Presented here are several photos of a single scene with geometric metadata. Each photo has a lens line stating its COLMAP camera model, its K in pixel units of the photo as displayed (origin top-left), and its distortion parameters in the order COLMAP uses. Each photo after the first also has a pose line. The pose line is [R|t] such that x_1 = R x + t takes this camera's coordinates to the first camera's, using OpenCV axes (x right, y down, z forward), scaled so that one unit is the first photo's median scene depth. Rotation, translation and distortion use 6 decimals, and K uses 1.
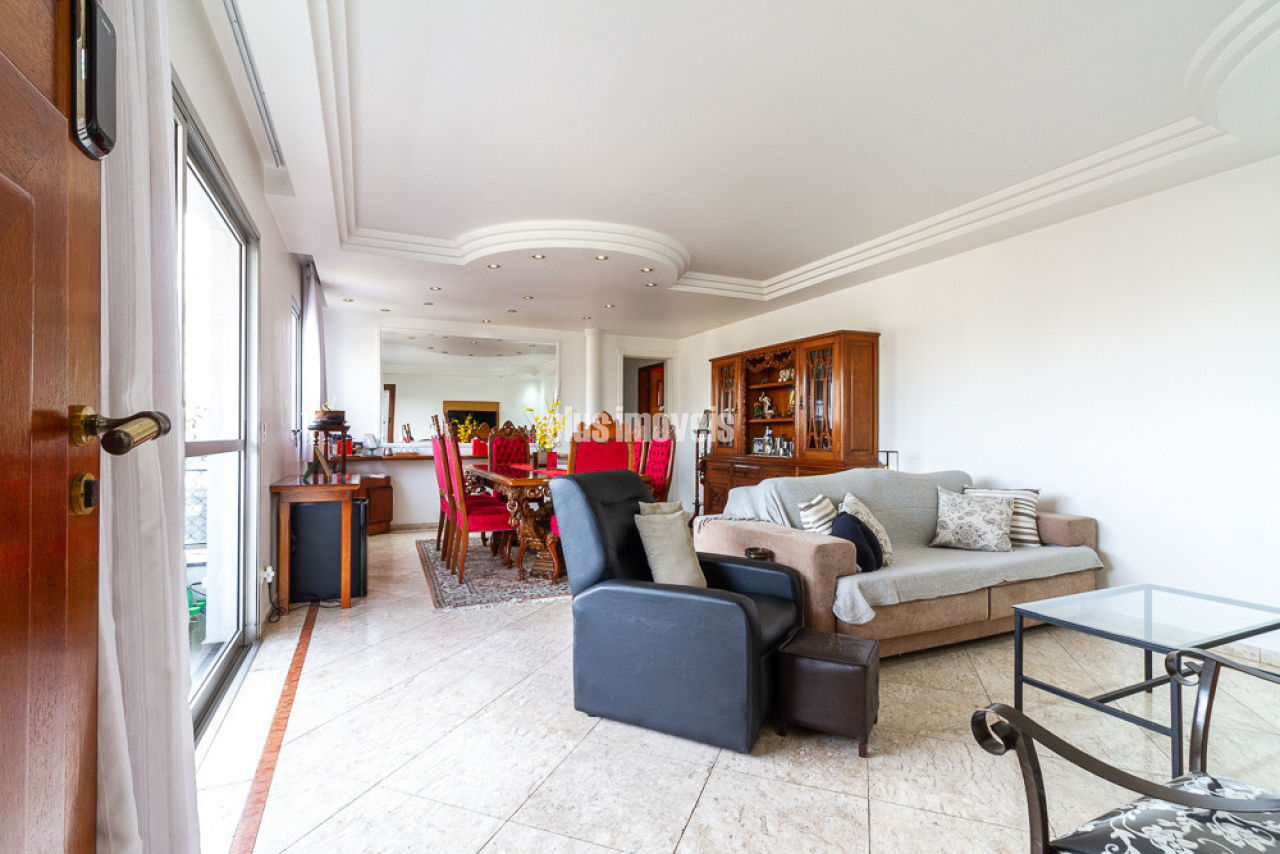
lens RADIAL K [[641.3, 0, 649.1], [0, 641.3, 425.5], [0, 0, 1]] dist [0.005149, -0.000874]
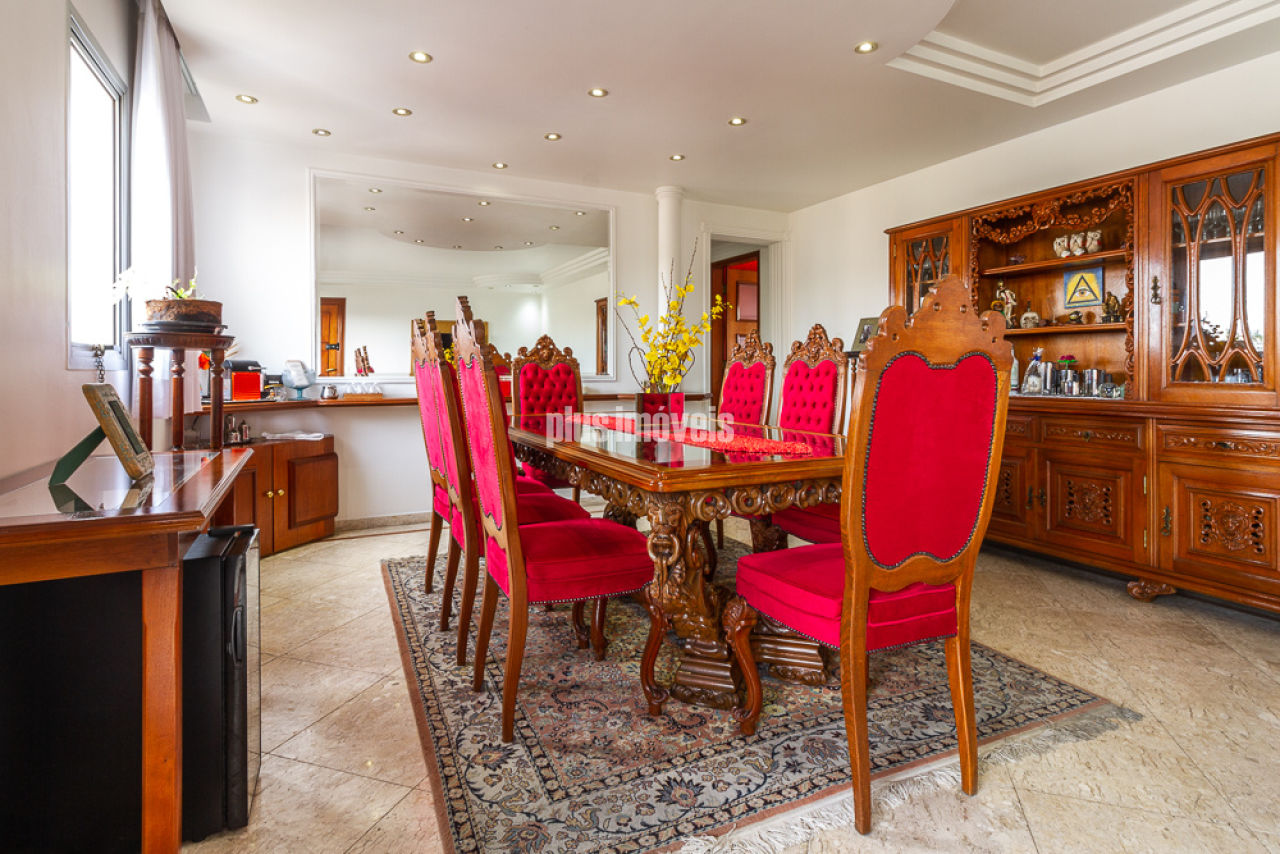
lens RADIAL K [[641.3, 0, 620.9], [0, 641.3, 369.7], [0, 0, 1]] dist [0.005149, -0.000874]
pose [[0.999769, -0.005236, 0.020857, -0.169389], [0.004957, 0.999898, 0.013428, 0.015658], [-0.020926, -0.013321, 0.999692, 0.449908]]
